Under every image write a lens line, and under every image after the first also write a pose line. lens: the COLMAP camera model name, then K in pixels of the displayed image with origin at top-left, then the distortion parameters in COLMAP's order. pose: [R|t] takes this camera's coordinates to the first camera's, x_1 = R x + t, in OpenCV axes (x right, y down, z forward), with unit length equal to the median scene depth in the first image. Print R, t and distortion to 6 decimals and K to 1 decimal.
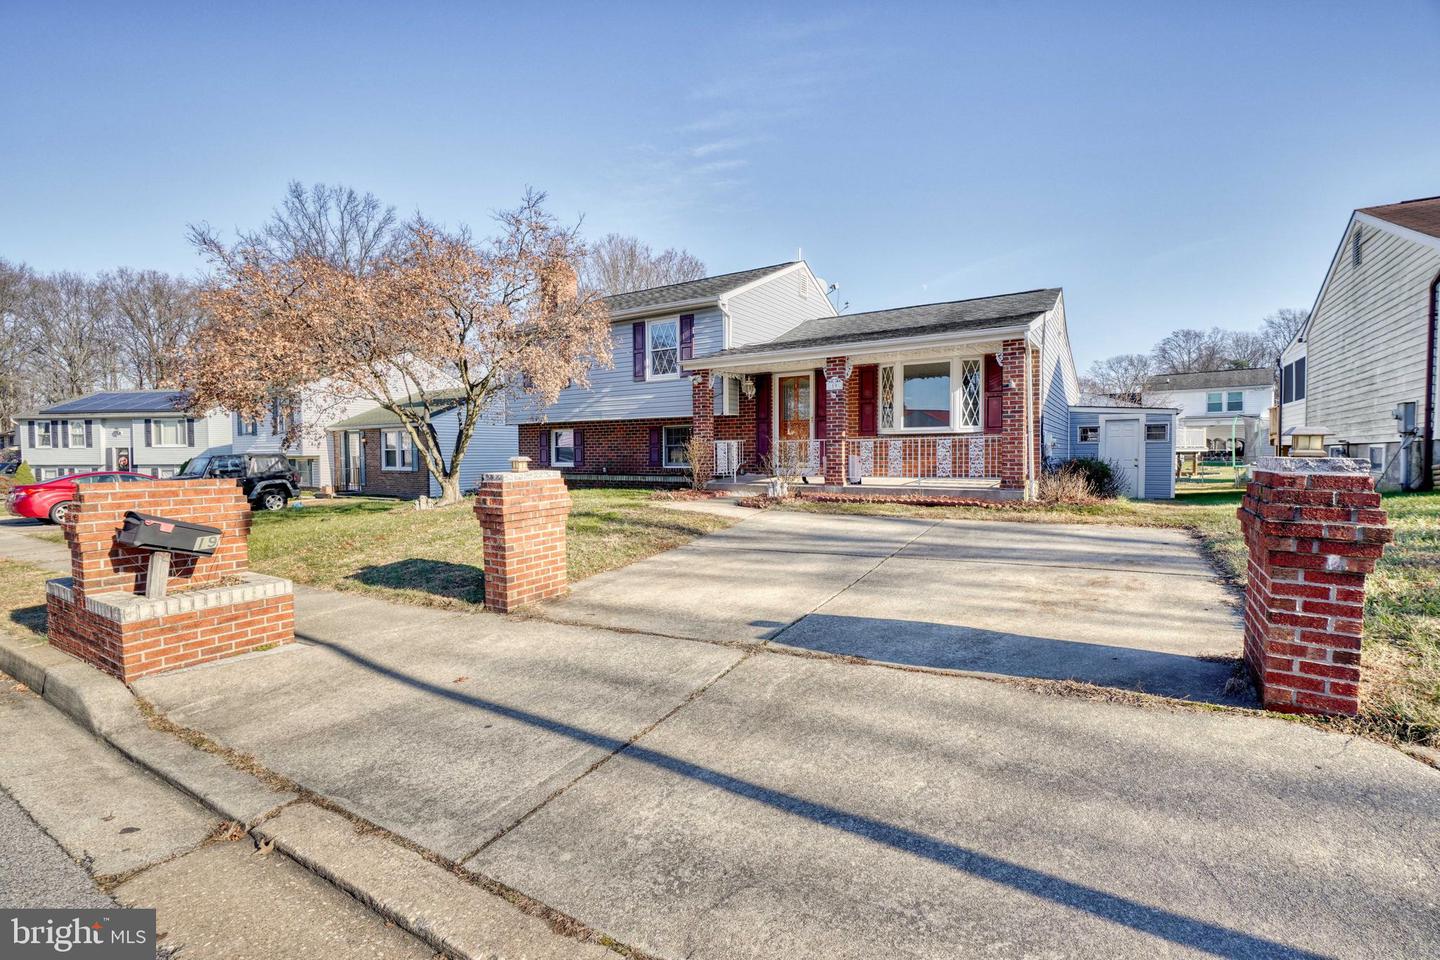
lens RADIAL K [[644.2, 0, 720.5], [0, 644.2, 479.2], [0, 0, 1]] dist [-0.011296, 0.004345]
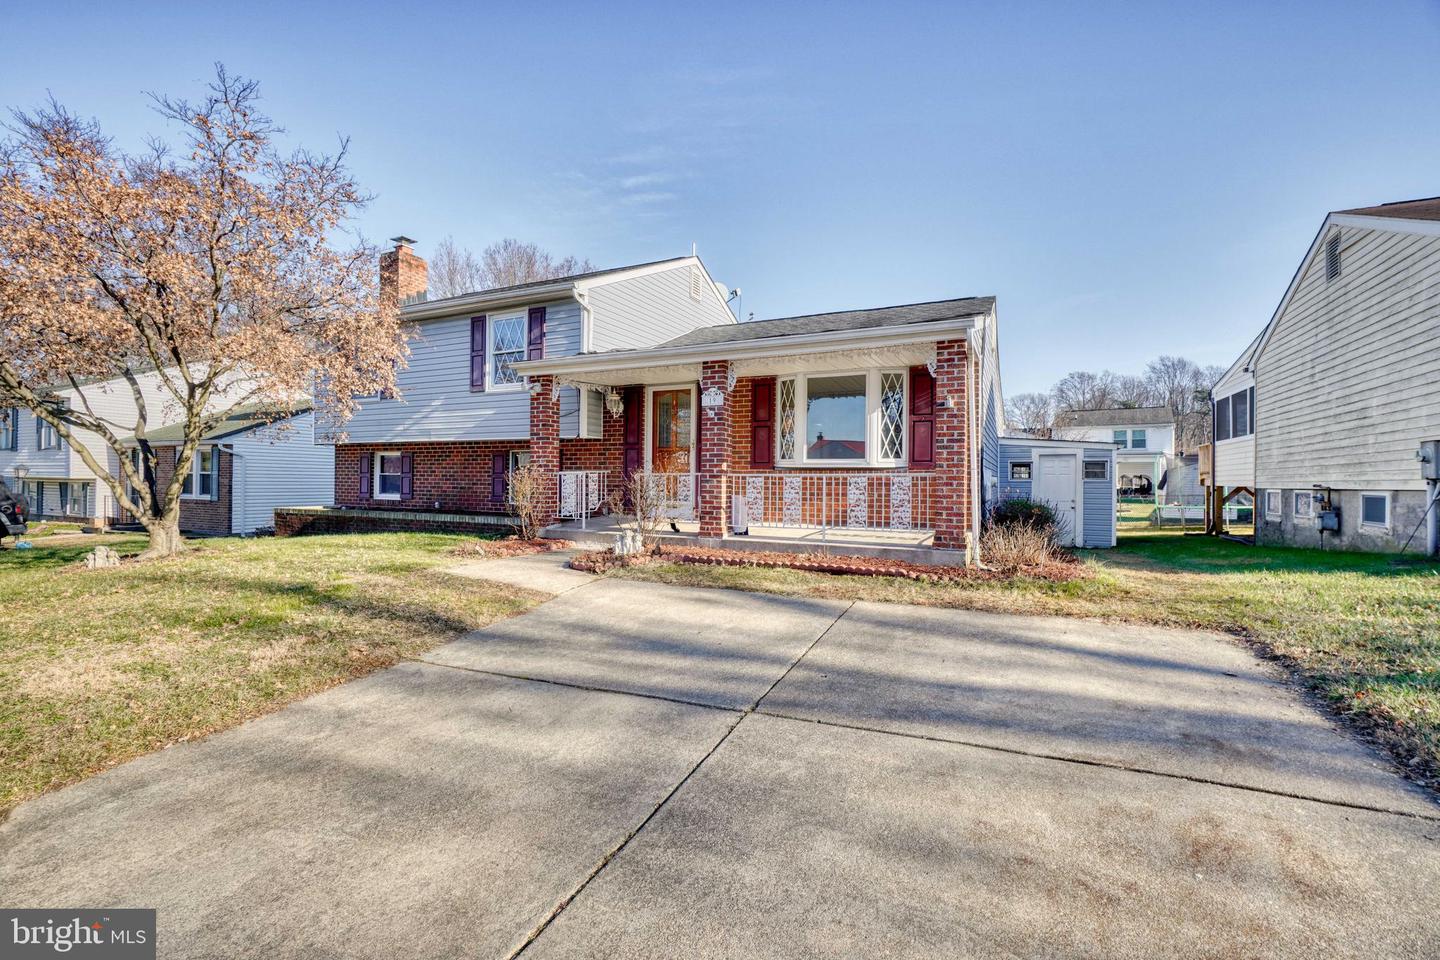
lens RADIAL K [[644.2, 0, 719.1], [0, 644.2, 481.3], [0, 0, 1]] dist [-0.011296, 0.004345]
pose [[0.993024, 0.016379, 0.116765, 0.089052], [-0.011837, 0.999150, -0.039485, -0.021827], [-0.117313, 0.037827, 0.992374, 0.245539]]
